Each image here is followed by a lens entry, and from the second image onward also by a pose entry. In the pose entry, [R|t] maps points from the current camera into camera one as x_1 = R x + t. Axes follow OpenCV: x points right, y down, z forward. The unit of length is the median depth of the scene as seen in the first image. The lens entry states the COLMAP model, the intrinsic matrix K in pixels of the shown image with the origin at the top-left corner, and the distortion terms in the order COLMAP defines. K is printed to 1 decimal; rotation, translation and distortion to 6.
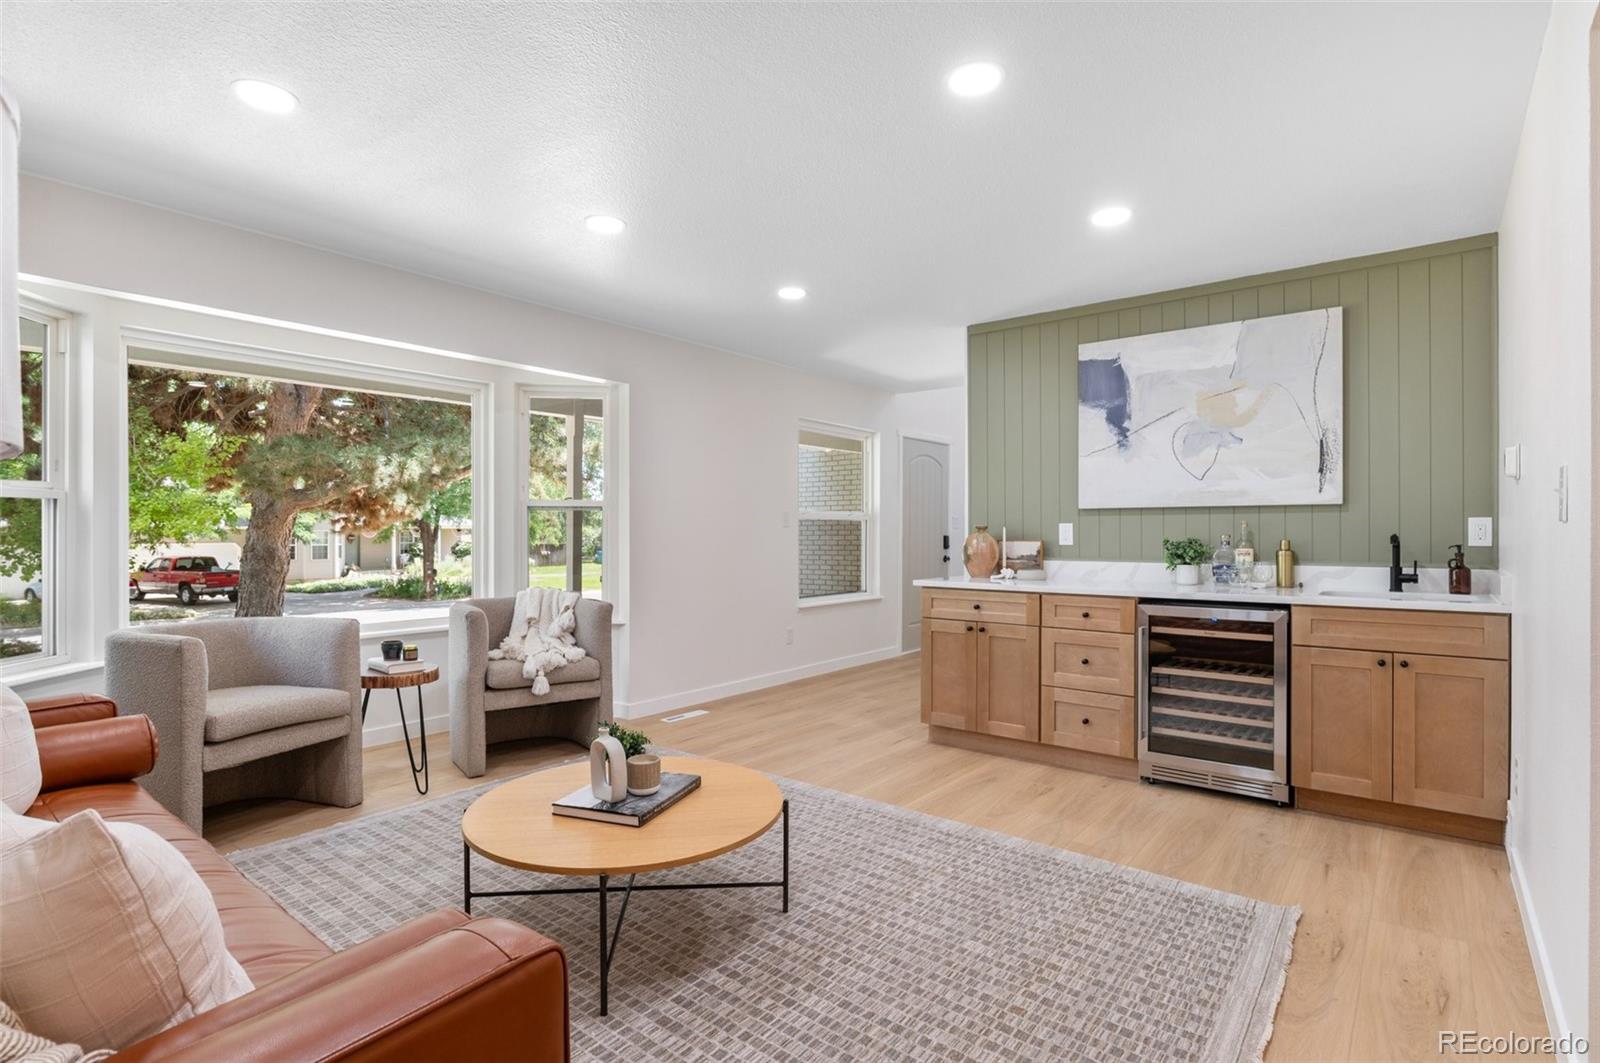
lens RADIAL K [[785.4, 0, 800.0], [0, 785.4, 531.5], [0, 0, 1]] dist [0.000573, -0.008374]
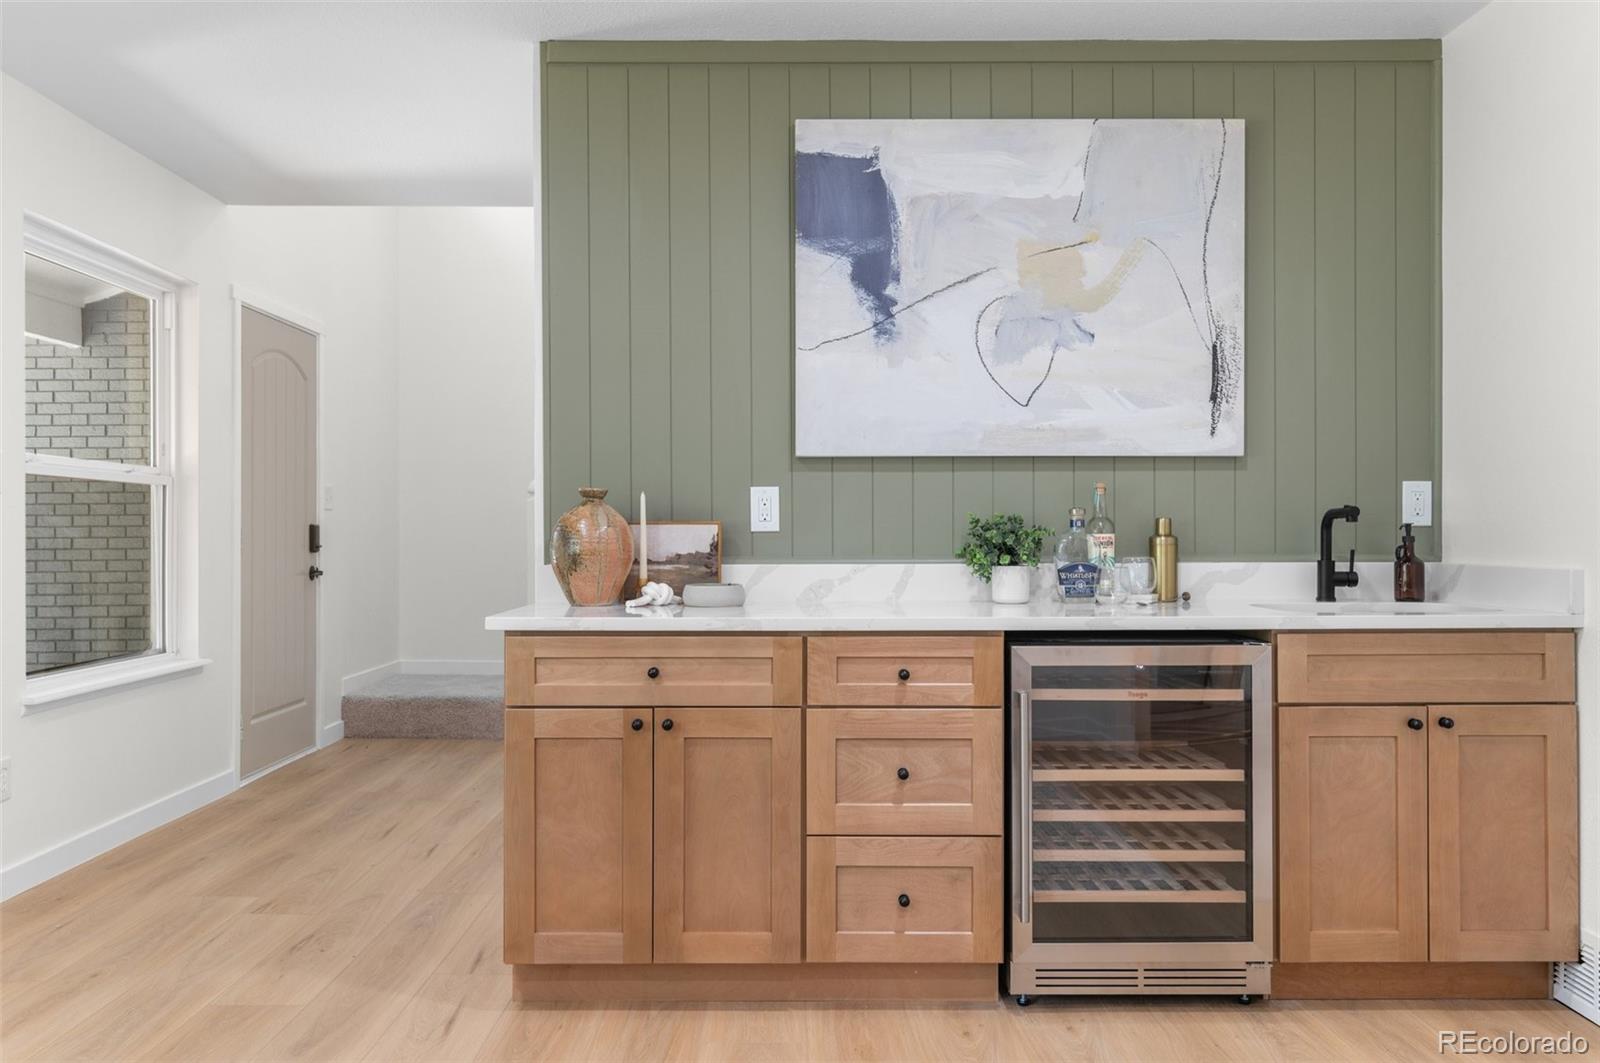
lens RADIAL K [[1310.3, 0, 800.0], [0, 1310.3, 531.5], [0, 0, 1]] dist [0.000939, 0.003103]
pose [[0.781408, -0.001076, 0.624020, -0.167679], [0.000634, 0.999999, 0.000931, 0.018804], [-0.624020, -0.000332, 0.781408, 0.407021]]
